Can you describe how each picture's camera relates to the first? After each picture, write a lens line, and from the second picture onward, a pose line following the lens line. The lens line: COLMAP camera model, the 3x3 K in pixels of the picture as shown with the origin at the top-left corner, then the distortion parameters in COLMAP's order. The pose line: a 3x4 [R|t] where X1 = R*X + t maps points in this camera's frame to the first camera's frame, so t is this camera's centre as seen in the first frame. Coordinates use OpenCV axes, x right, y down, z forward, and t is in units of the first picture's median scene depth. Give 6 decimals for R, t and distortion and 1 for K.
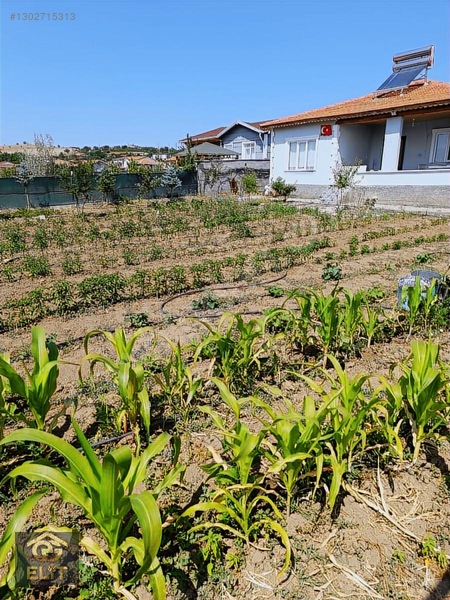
lens RADIAL K [[405.3, 0, 228.1], [0, 405.3, 300.5], [0, 0, 1]] dist [0.010557, -0.006594]
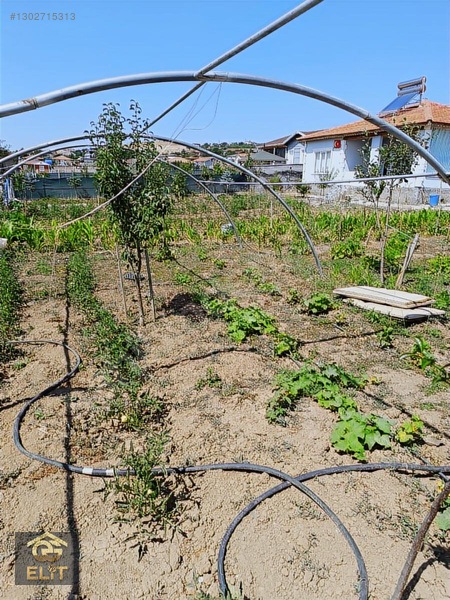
lens RADIAL K [[405.3, 0, 223.5], [0, 405.3, 300.8], [0, 0, 1]] dist [0.010557, -0.006594]
pose [[0.961861, 0.081939, -0.260980, 0.266751], [-0.079213, 0.996637, 0.020966, 0.091986], [0.261820, 0.000507, 0.965117, -0.373155]]
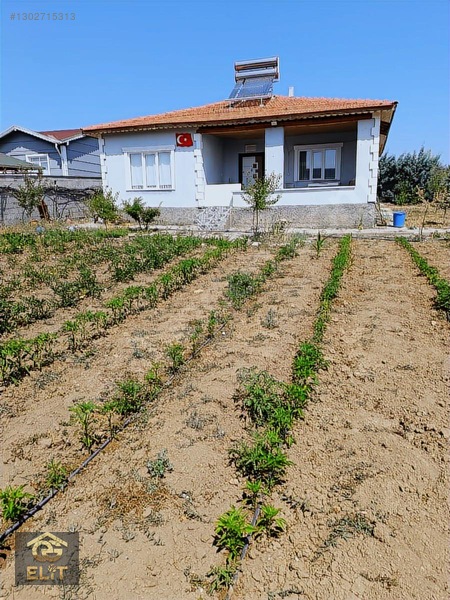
lens RADIAL K [[405.3, 0, 224.0], [0, 405.3, 301.0], [0, 0, 1]] dist [0.010557, -0.006594]
pose [[0.835658, -0.143233, 0.530246, -0.159027], [0.171696, 0.985140, -0.004479, -0.087841], [-0.521725, 0.094784, 0.847832, 0.306088]]
